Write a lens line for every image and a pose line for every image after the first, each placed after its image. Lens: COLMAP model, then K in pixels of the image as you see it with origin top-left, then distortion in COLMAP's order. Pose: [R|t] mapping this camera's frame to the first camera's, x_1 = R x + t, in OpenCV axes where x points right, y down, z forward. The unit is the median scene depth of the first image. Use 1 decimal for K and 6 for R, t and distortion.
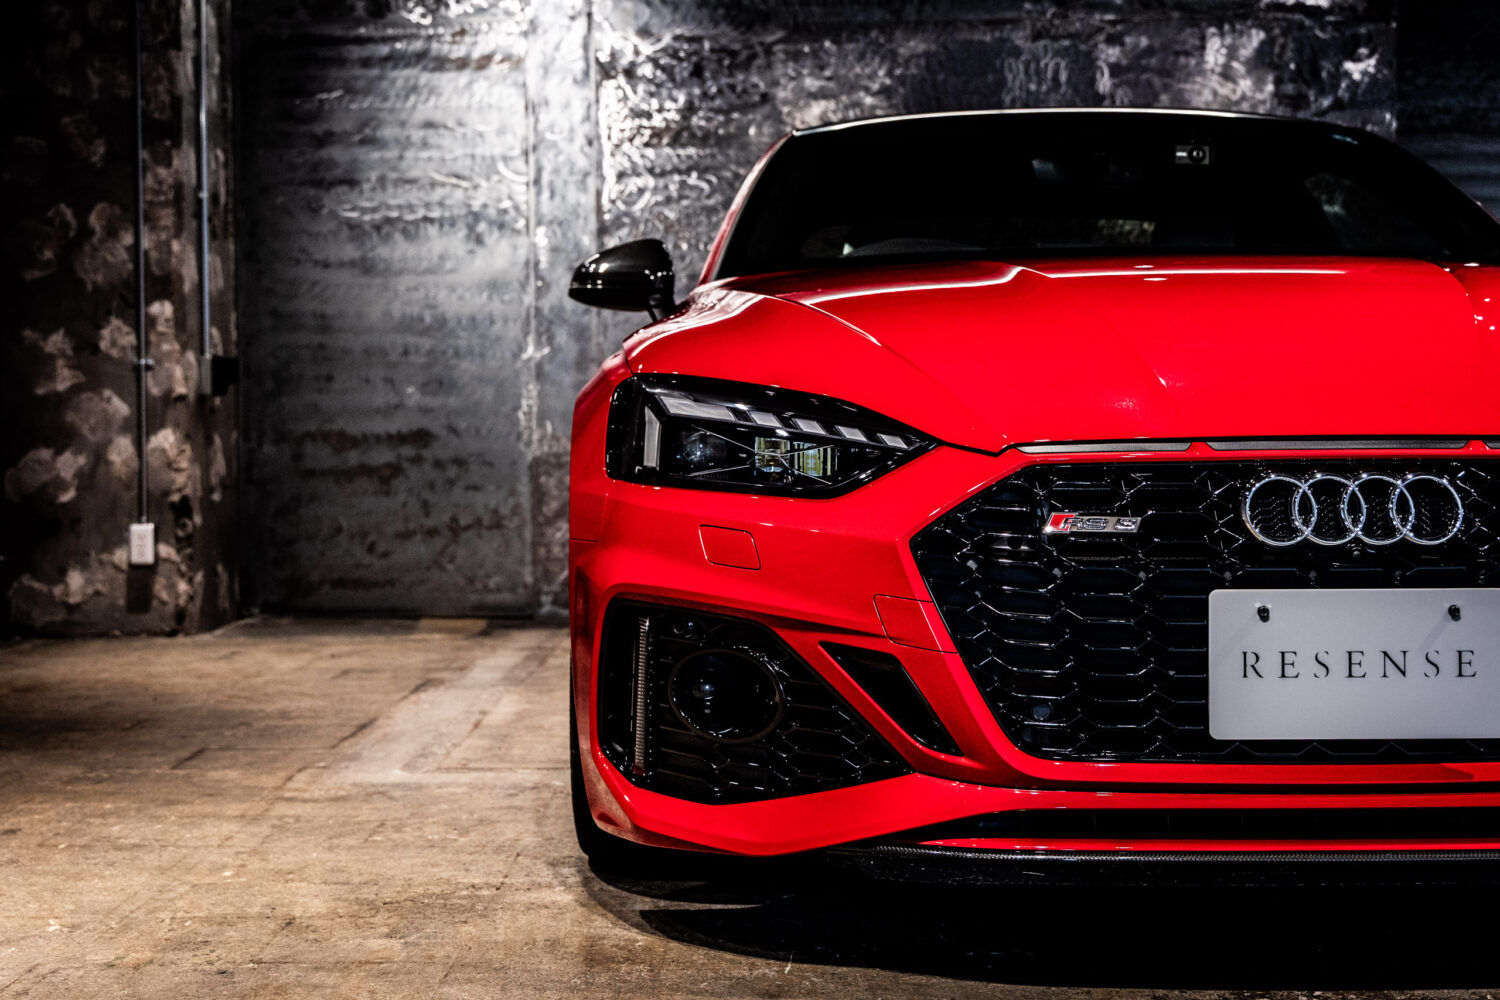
lens RADIAL K [[2202.4, 0, 745.3], [0, 2202.4, 497.5], [0, 0, 1]] dist [-0.000371, 0.053248]
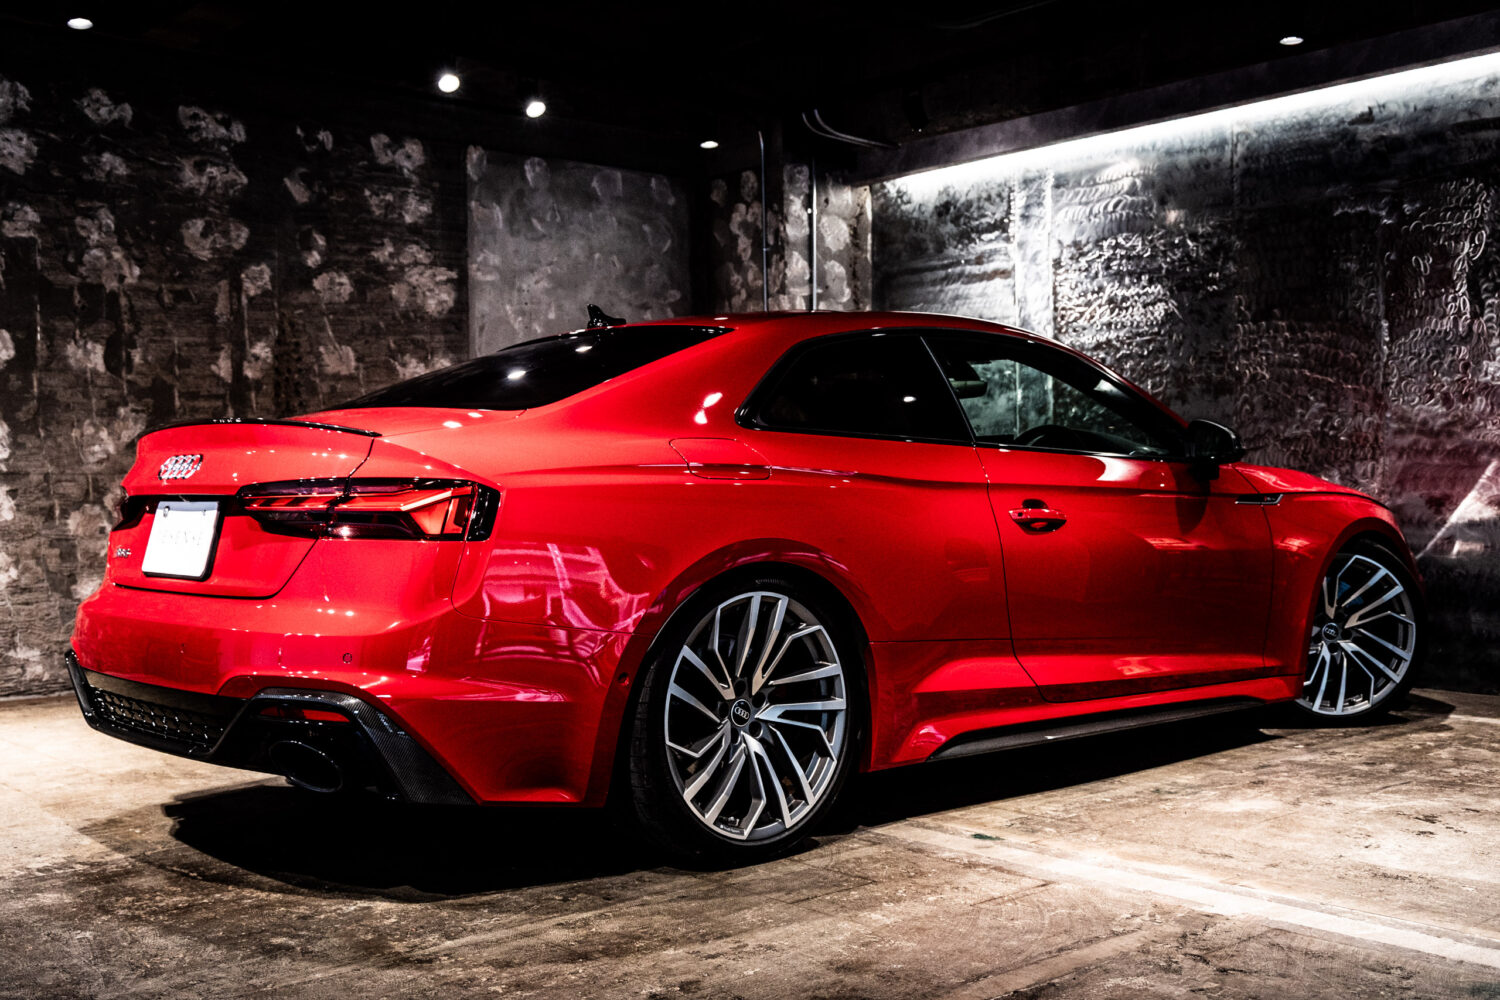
lens RADIAL K [[1588.4, 0, 748.7], [0, 1588.4, 497.7], [0, 0, 1]] dist [0.003980, 0.024388]
pose [[0.668860, 0.004472, -0.743375, 0.572001], [-0.017632, 0.999796, -0.009850, -0.033195], [0.743179, 0.019696, 0.668803, 0.160389]]
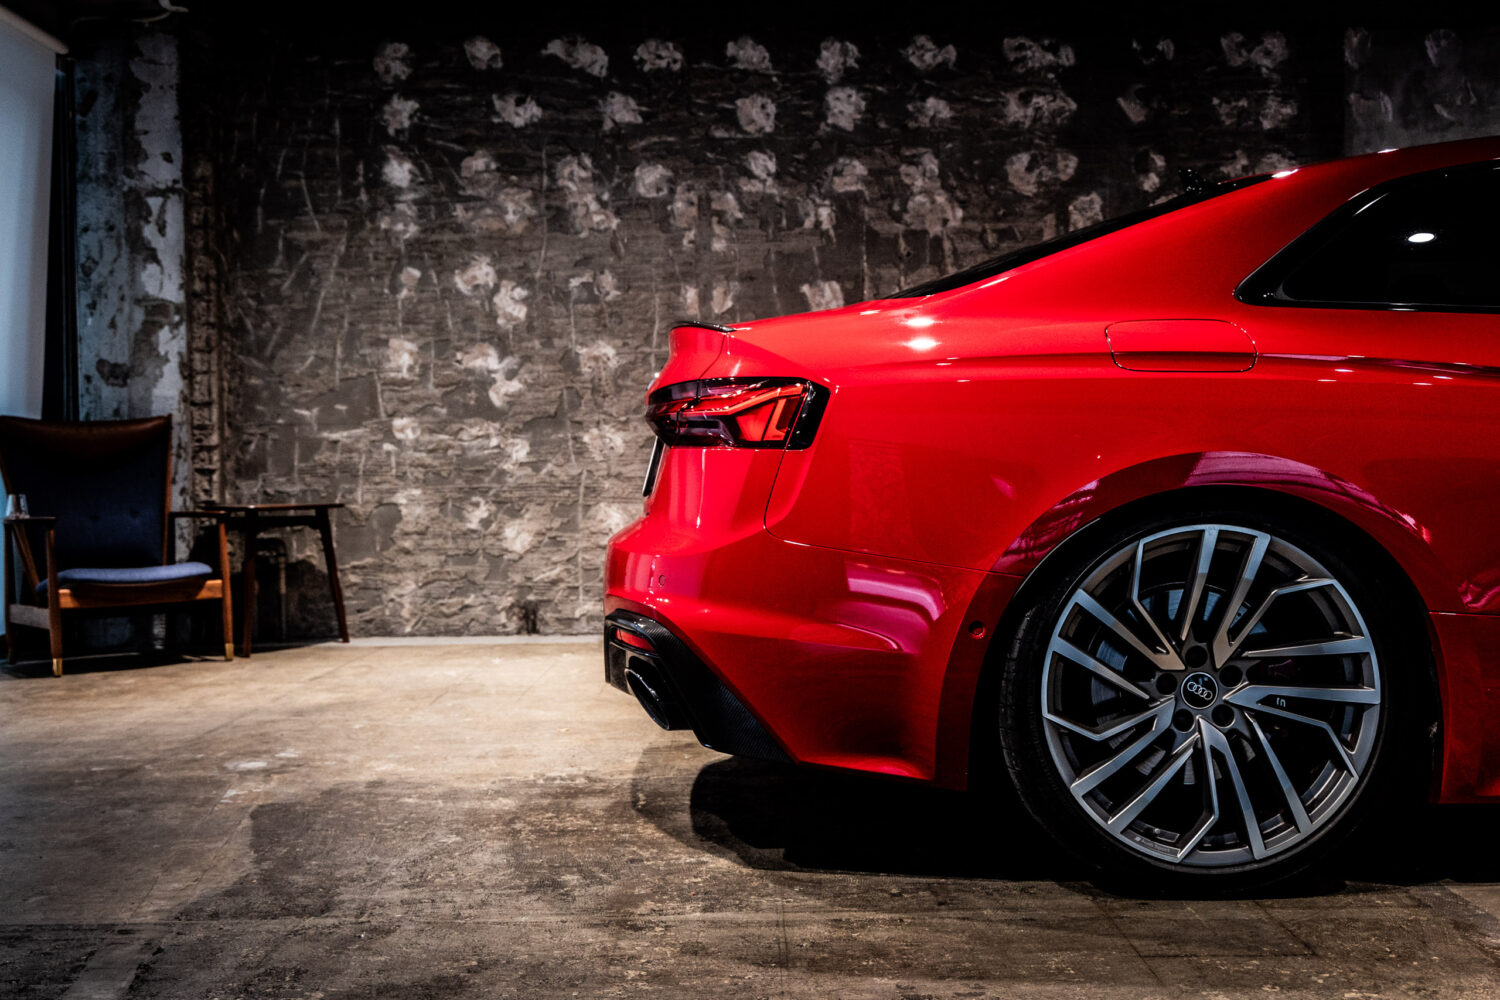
lens RADIAL K [[1588.4, 0, 748.7], [0, 1588.4, 497.7], [0, 0, 1]] dist [0.003980, 0.024388]
pose [[0.015885, 0.021845, -0.999635, 0.563194], [-0.020666, 0.999555, 0.021515, -0.021316], [0.999660, 0.020317, 0.016329, 0.373948]]
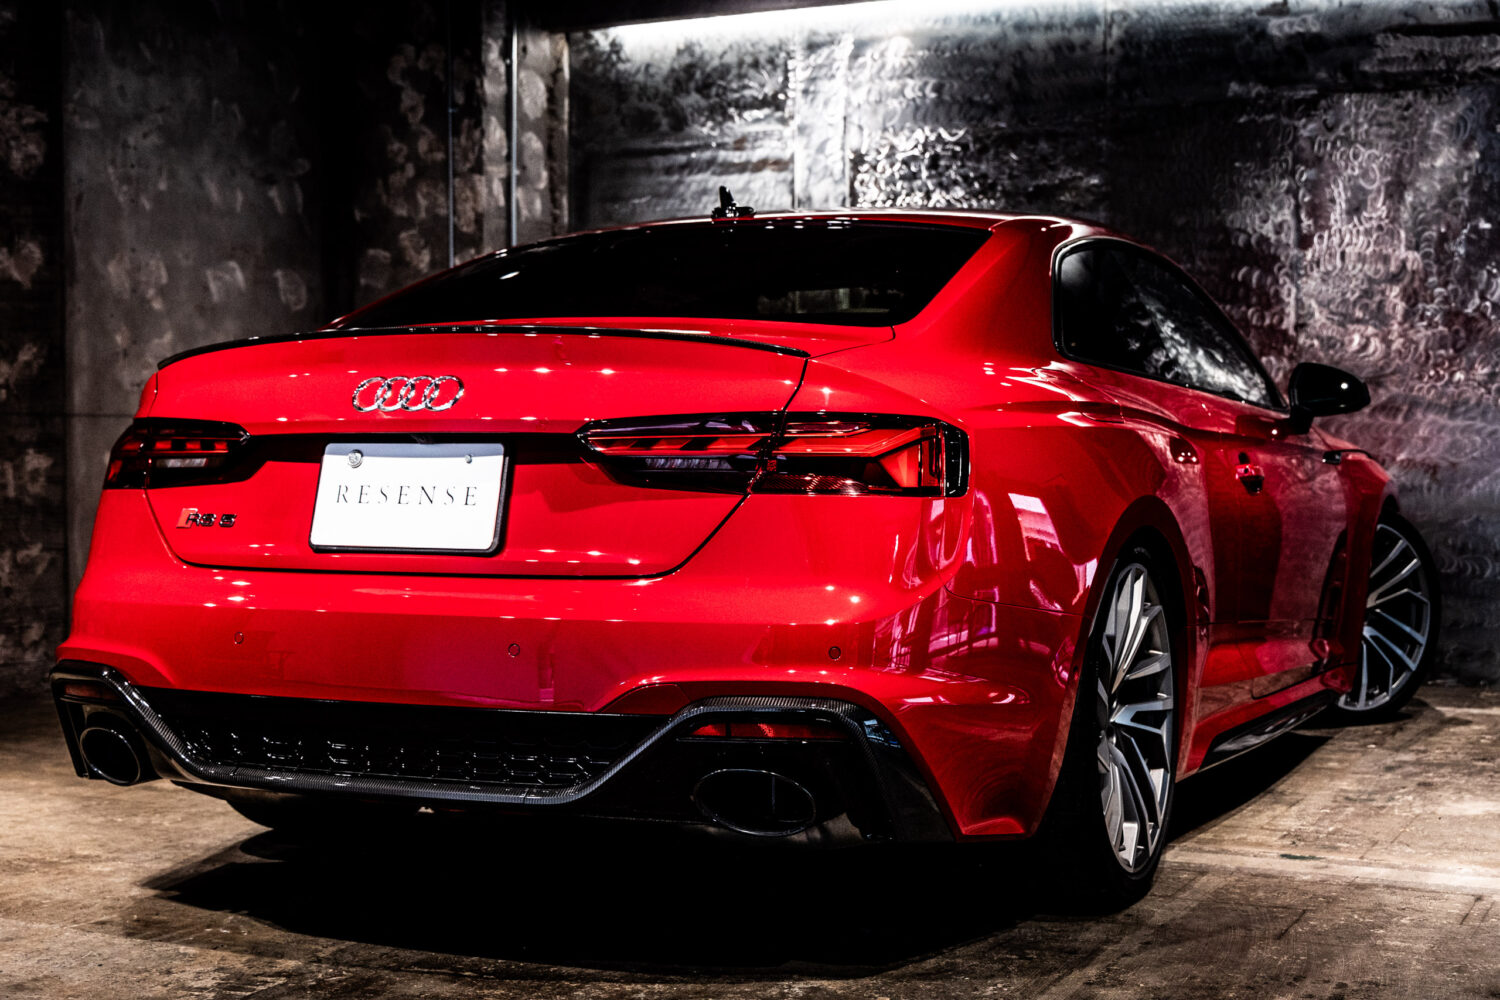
lens RADIAL K [[2202.4, 0, 745.3], [0, 2202.4, 497.5], [0, 0, 1]] dist [-0.000371, 0.053248]
pose [[0.907252, 0.015922, -0.420286, 0.356741], [-0.018726, 0.999821, -0.002546, -0.022501], [0.420170, 0.010180, 0.907388, -0.036457]]
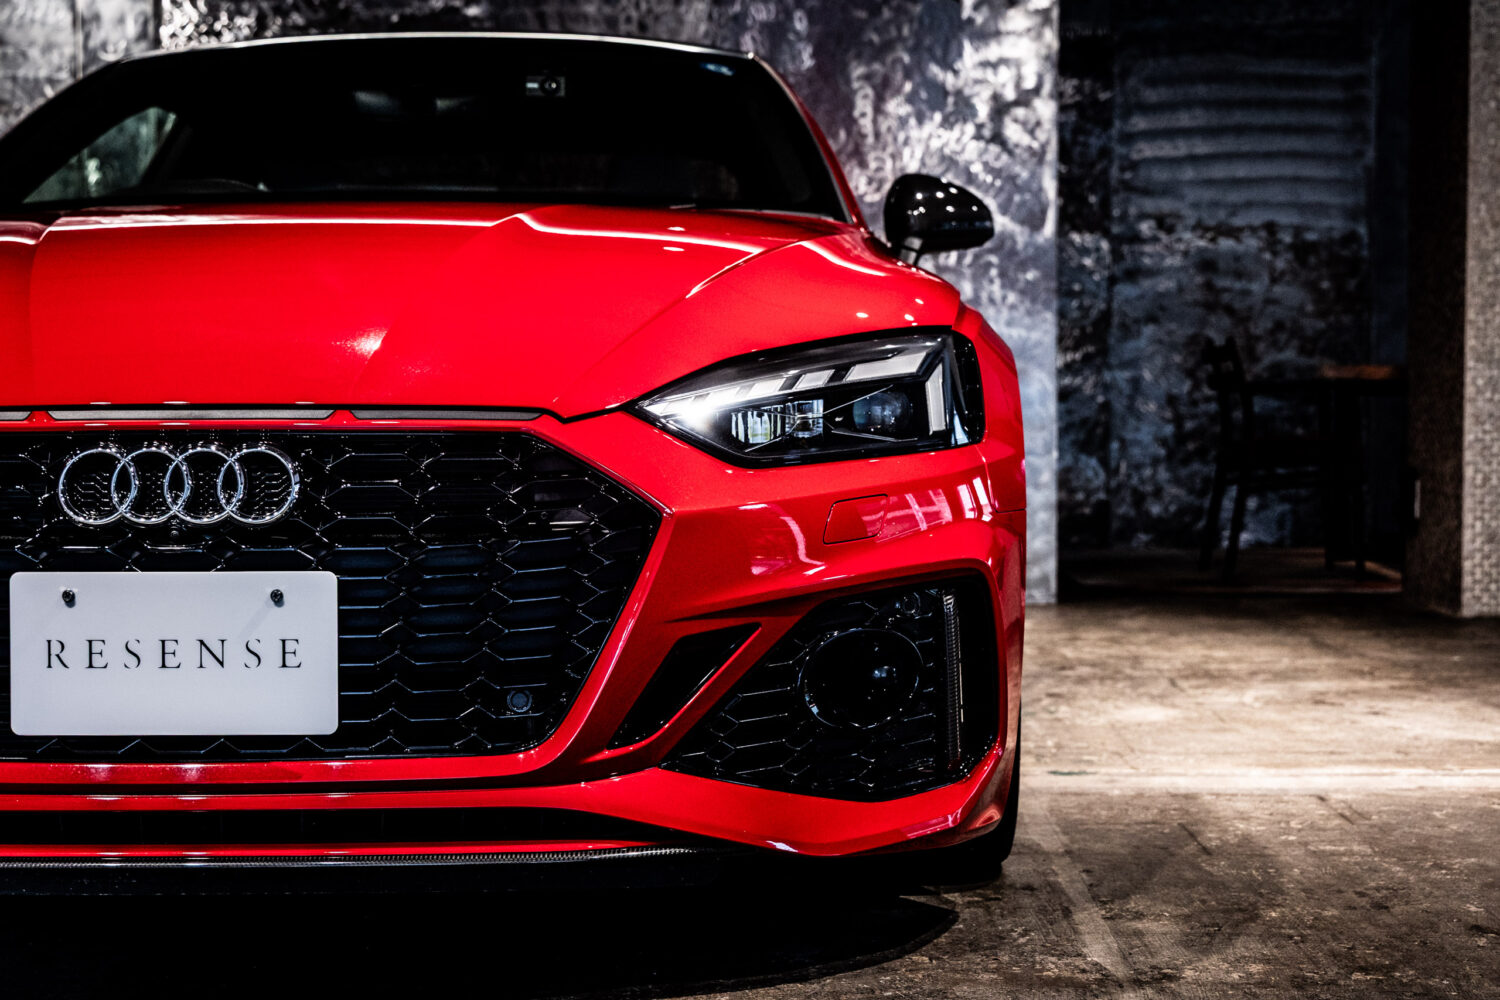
lens RADIAL K [[2530.5, 0, 752.6], [0, 2530.5, 500.6], [0, 0, 1]] dist [0.035709, -0.005975]
pose [[0.999992, 0.002863, 0.002912, 0.169365], [-0.002905, 0.999894, 0.014295, -0.001332], [-0.002871, -0.014303, 0.999894, -0.019145]]
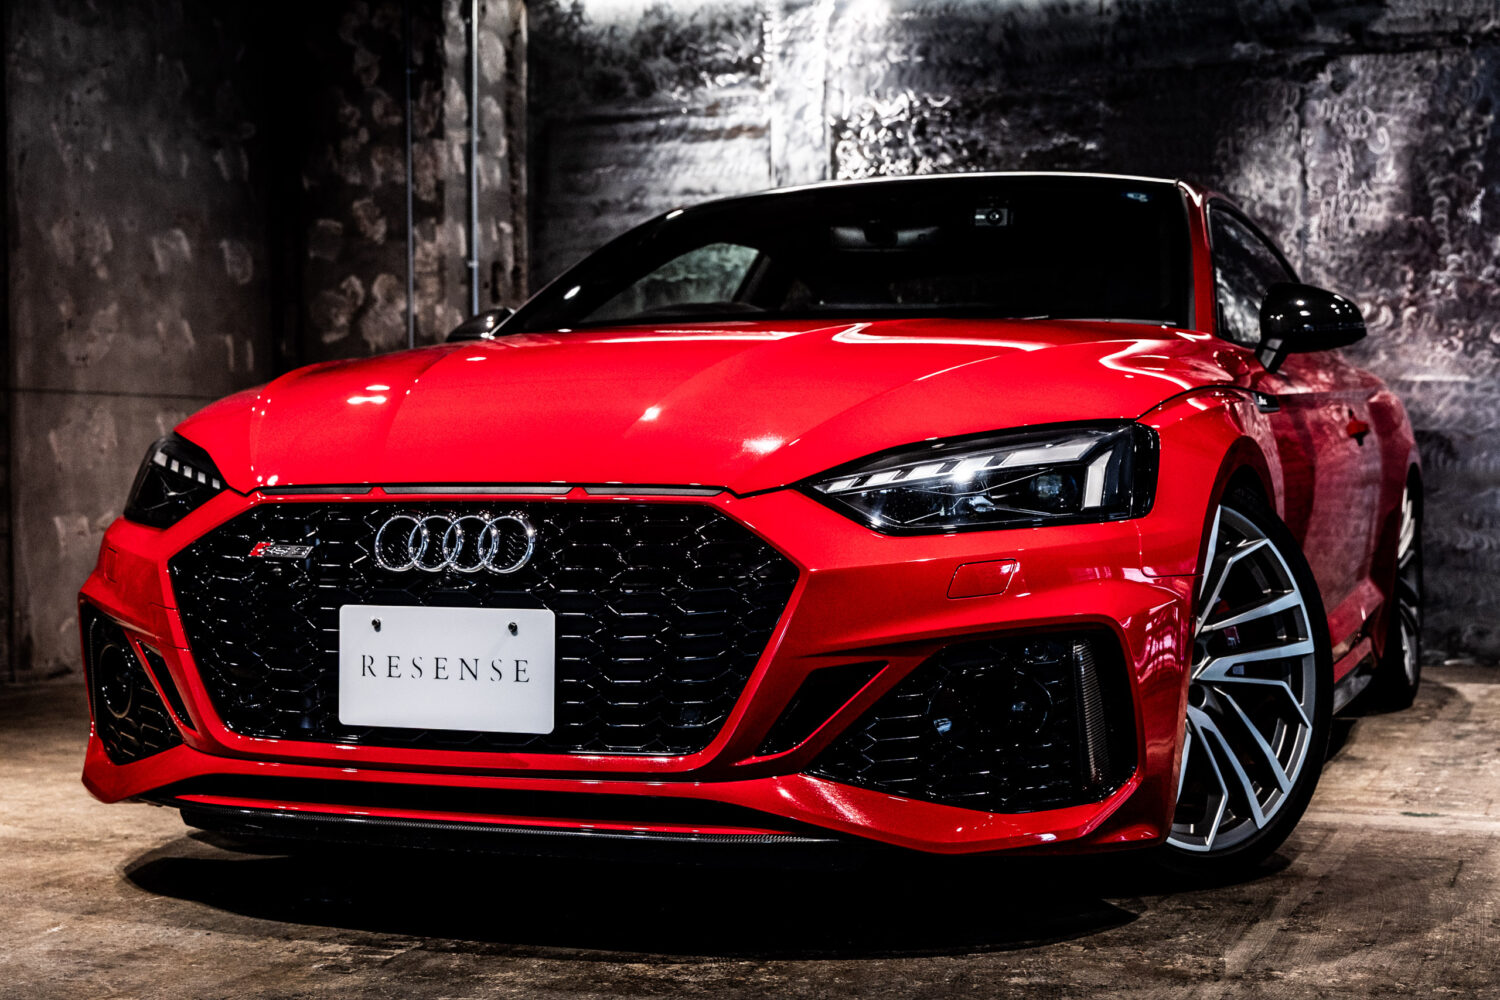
lens RADIAL K [[2284.7, 0, 759.4], [0, 2284.7, 498.3], [0, 0, 1]] dist [0.014593, 0.009317]
pose [[0.934580, 0.005402, -0.355711, 0.294678], [-0.011306, 0.999831, -0.014519, -0.001001], [0.355572, 0.017591, 0.934483, -0.045060]]
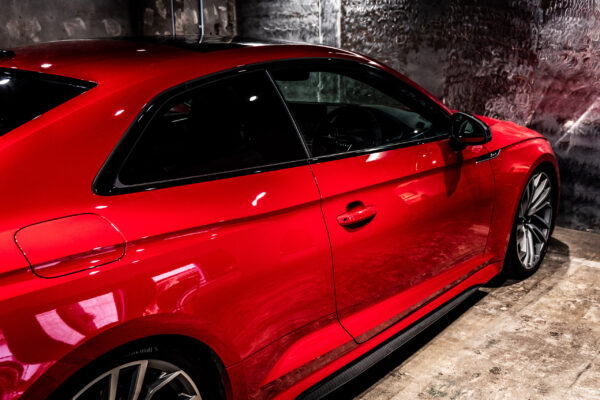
lens RADIAL K [[669.5, 0, 301.1], [0, 669.5, 200.0], [0, 0, 1]] dist [0.006361, 0.016522]
pose [[0.780384, 0.153173, -0.606250, 0.384281], [-0.015703, 0.974028, 0.225881, -0.110180], [0.625103, -0.166754, 0.762522, 0.367115]]
